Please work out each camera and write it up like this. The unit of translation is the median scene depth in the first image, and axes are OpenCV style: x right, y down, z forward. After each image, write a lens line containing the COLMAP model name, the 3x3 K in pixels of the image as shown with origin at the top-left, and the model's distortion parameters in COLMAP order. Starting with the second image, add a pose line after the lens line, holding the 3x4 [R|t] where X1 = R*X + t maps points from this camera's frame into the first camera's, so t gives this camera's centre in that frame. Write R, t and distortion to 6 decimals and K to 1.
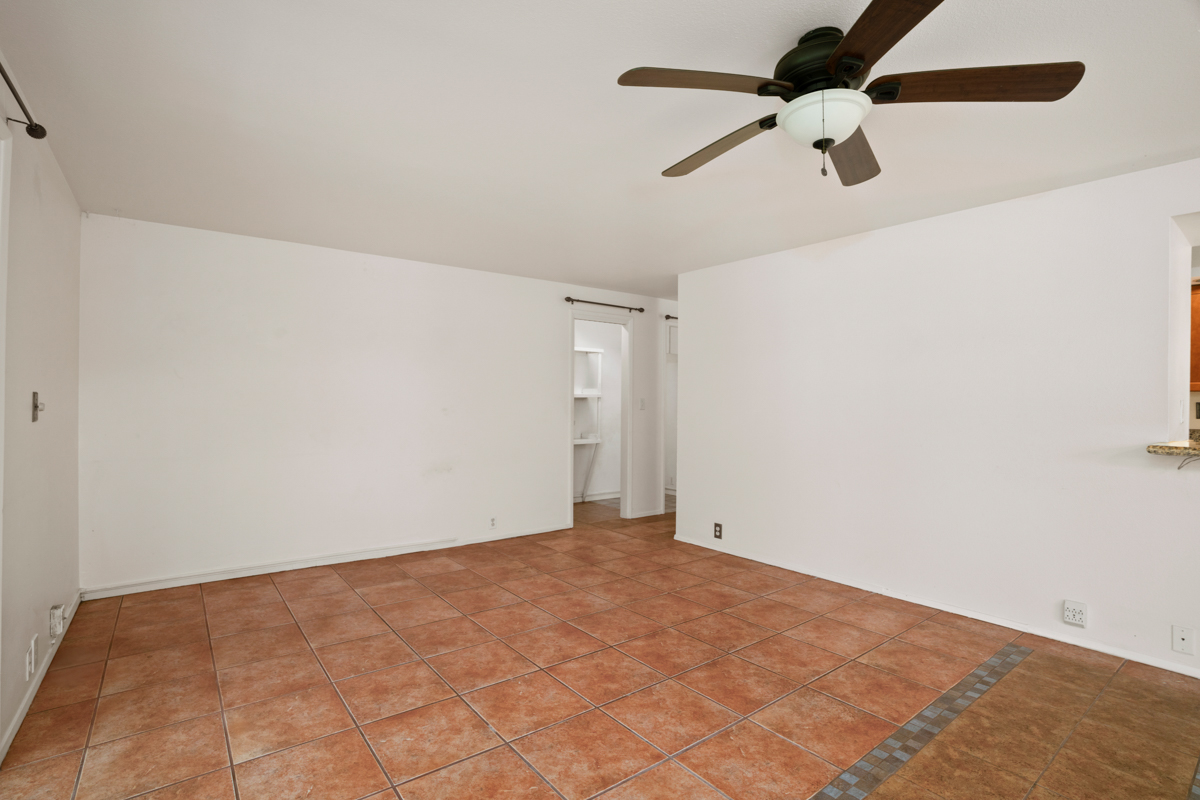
lens RADIAL K [[566.5, 0, 581.7], [0, 566.5, 399.9], [0, 0, 1]] dist [-0.073140, 0.030178]
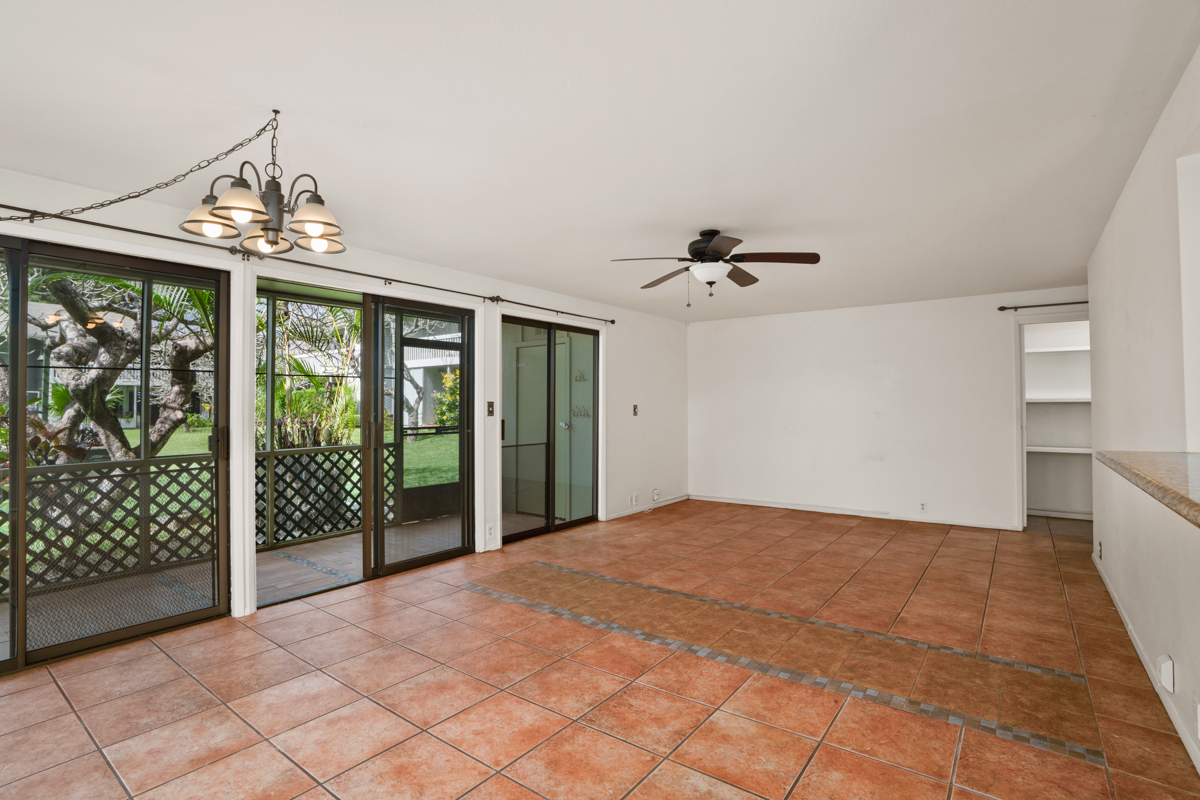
lens RADIAL K [[572.6, 0, 600.0], [0, 572.6, 400.0], [0, 0, 1]] dist [-0.065712, 0.028798]
pose [[0.283031, -0.021103, -0.958878, 1.403888], [0.007376, 0.999776, -0.019826, 0.012714], [0.959082, -0.001461, 0.283124, -0.005327]]
